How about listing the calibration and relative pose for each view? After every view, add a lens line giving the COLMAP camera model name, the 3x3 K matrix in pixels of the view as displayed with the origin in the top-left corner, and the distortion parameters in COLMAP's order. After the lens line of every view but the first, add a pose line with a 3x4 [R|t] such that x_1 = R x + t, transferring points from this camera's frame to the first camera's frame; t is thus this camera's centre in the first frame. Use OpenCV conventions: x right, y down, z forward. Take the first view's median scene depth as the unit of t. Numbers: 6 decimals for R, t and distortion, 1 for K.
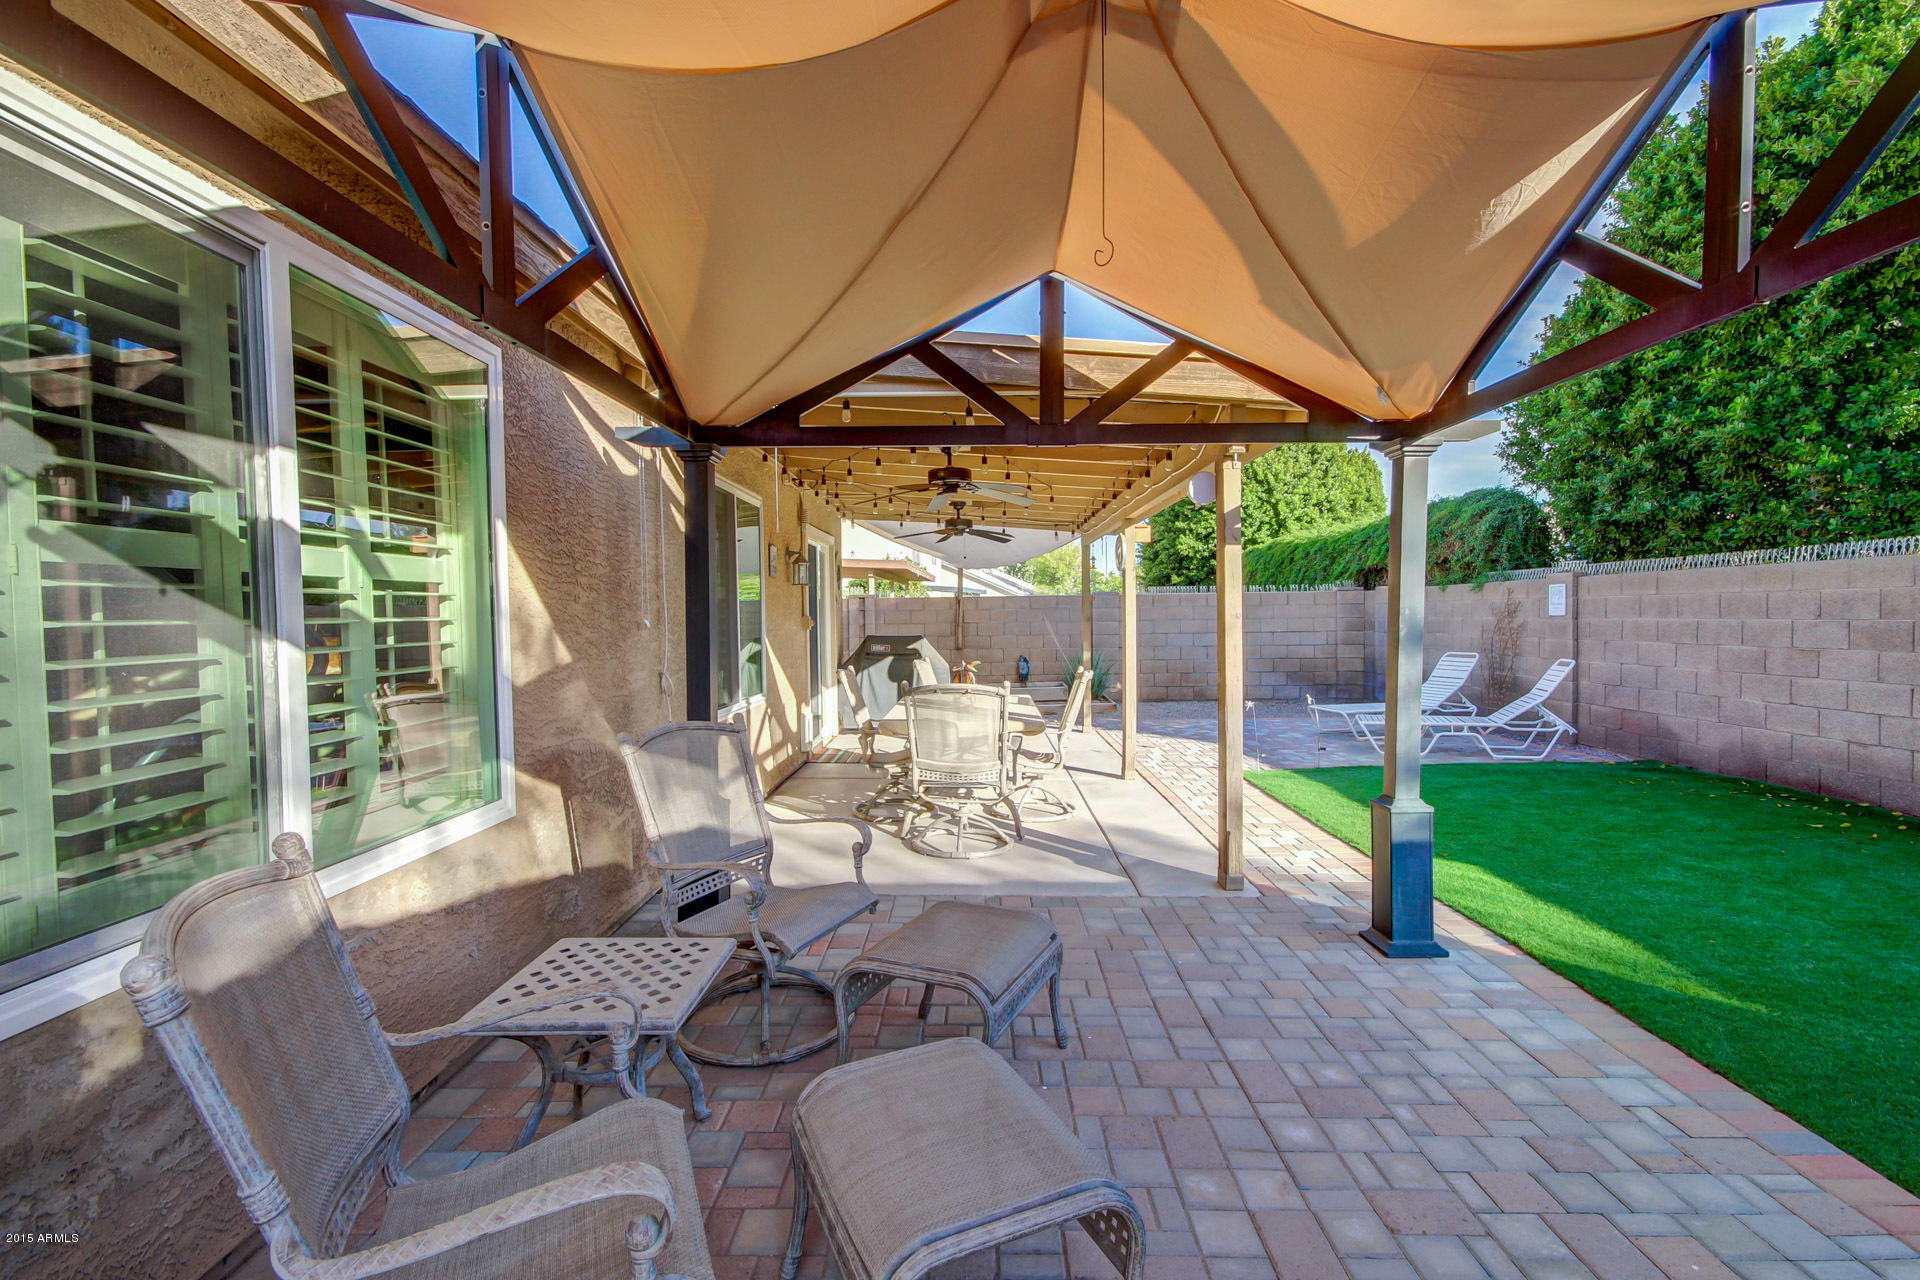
lens RADIAL K [[863.1, 0, 966.2], [0, 863.1, 641.0], [0, 0, 1]] dist [0.016878, 0.000032]
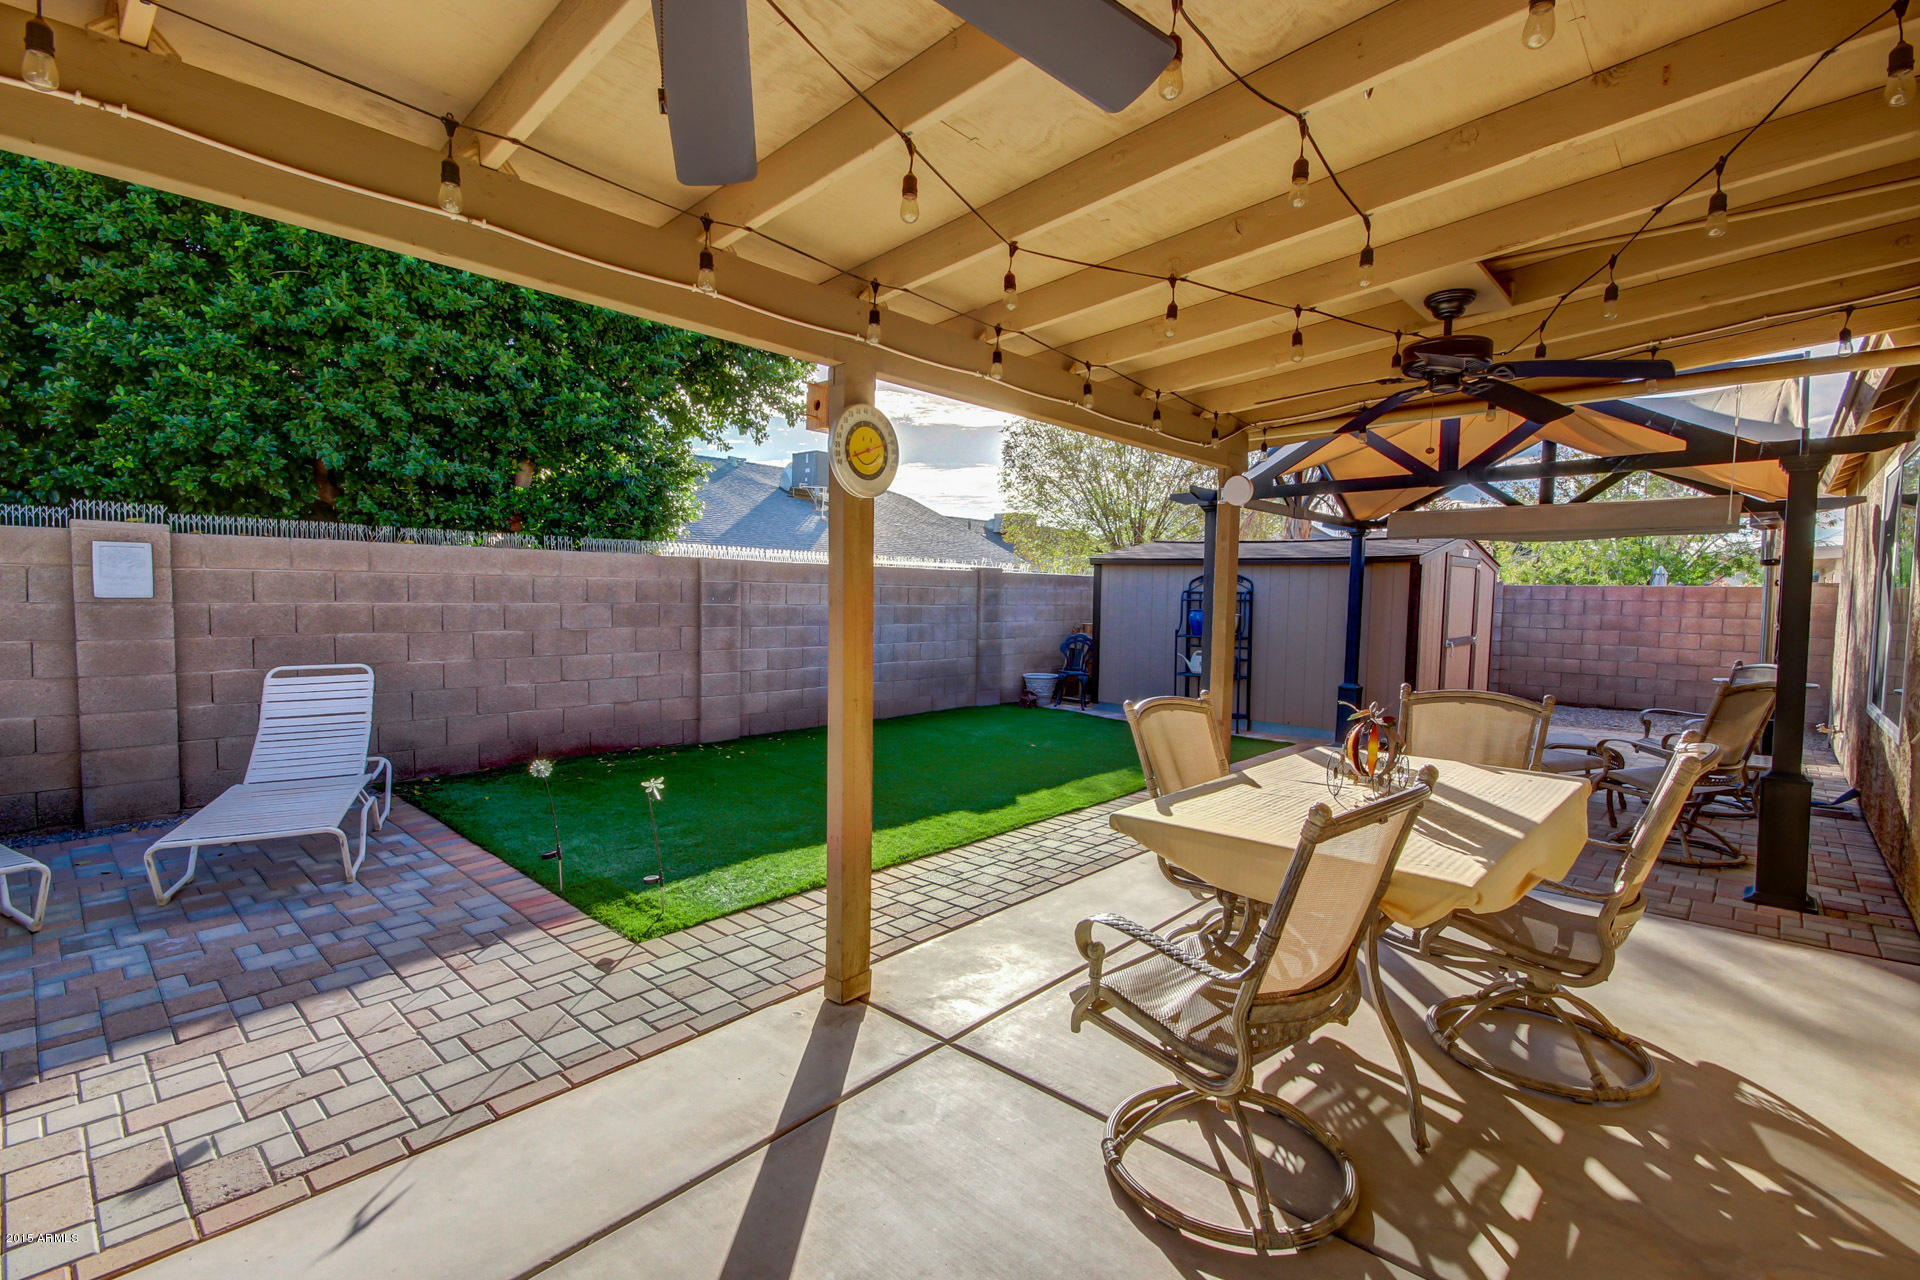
lens RADIAL K [[864.4, 0, 970.0], [0, 864.4, 642.1], [0, 0, 1]] dist [0.011545, -0.000485]
pose [[-0.749893, -0.038742, 0.660424, -0.132188], [0.012828, 0.997245, 0.073067, -0.042780], [-0.661435, 0.063264, -0.747330, 1.307315]]
